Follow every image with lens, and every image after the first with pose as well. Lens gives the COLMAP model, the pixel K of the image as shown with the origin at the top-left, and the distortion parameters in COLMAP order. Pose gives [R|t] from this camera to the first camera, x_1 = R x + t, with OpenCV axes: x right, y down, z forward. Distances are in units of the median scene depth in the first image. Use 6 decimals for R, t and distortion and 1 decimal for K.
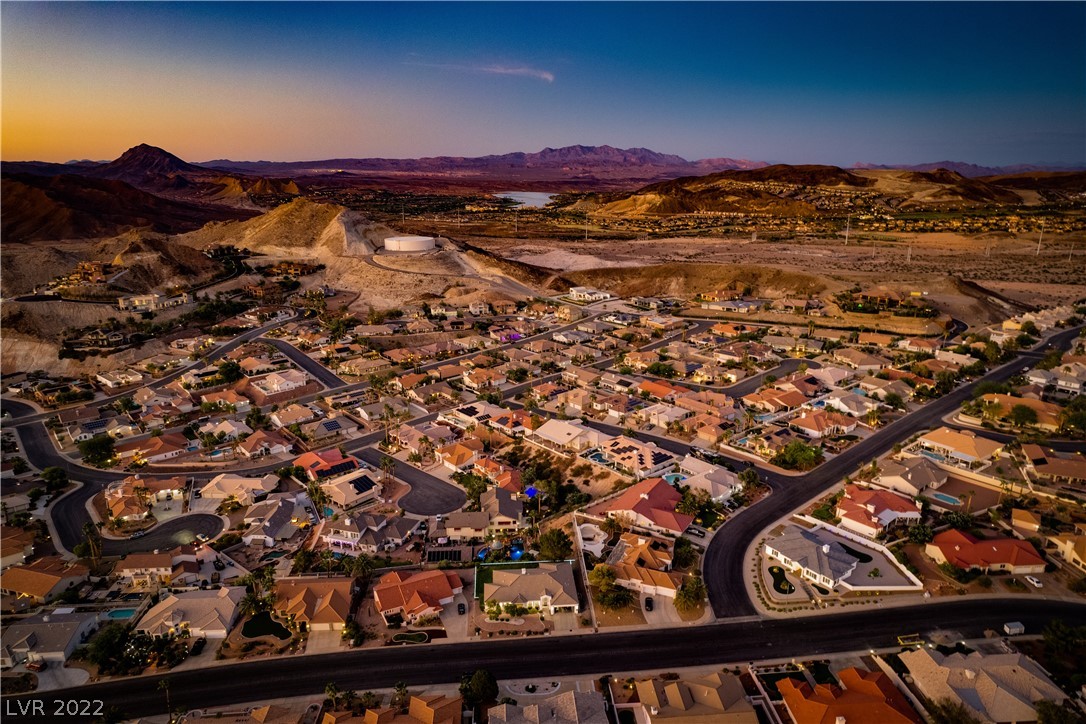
lens RADIAL K [[683.4, 0, 543.0], [0, 683.4, 362.0], [0, 0, 1]] dist [-0.021133, 0.001947]
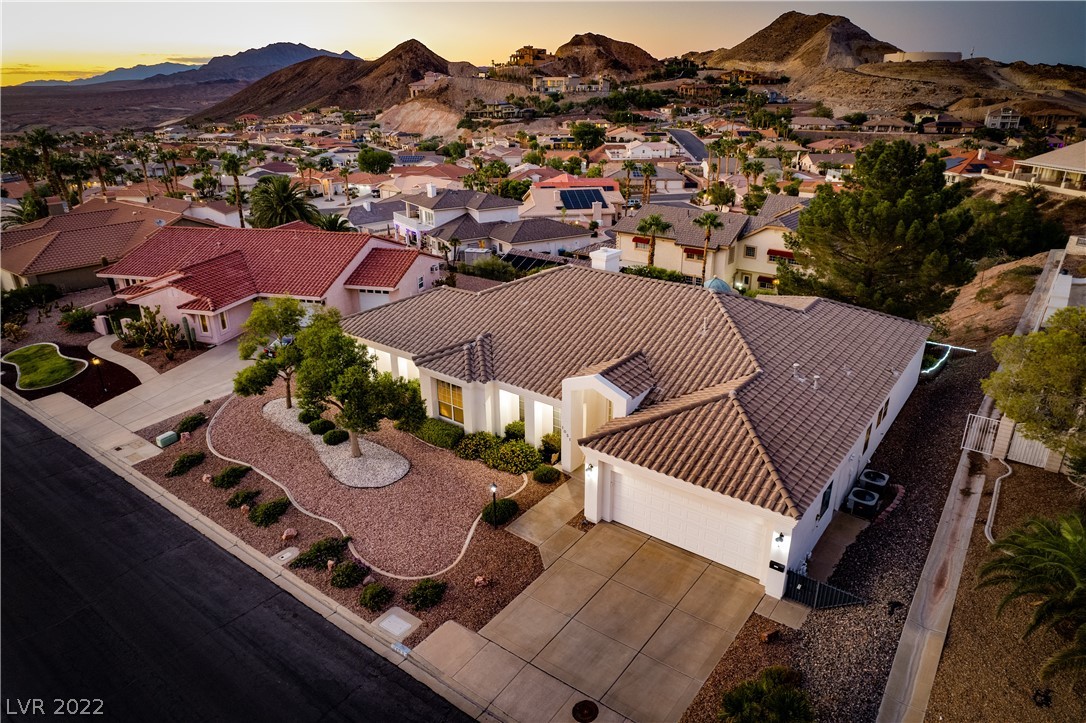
lens RADIAL K [[683.4, 0, 543.0], [0, 683.4, 361.5], [0, 0, 1]] dist [-0.021133, 0.001947]
pose [[0.751647, 0.239308, -0.614621, 0.030704], [-0.163455, 0.970373, 0.177926, 0.120446], [0.638991, -0.033275, 0.768494, 0.337414]]
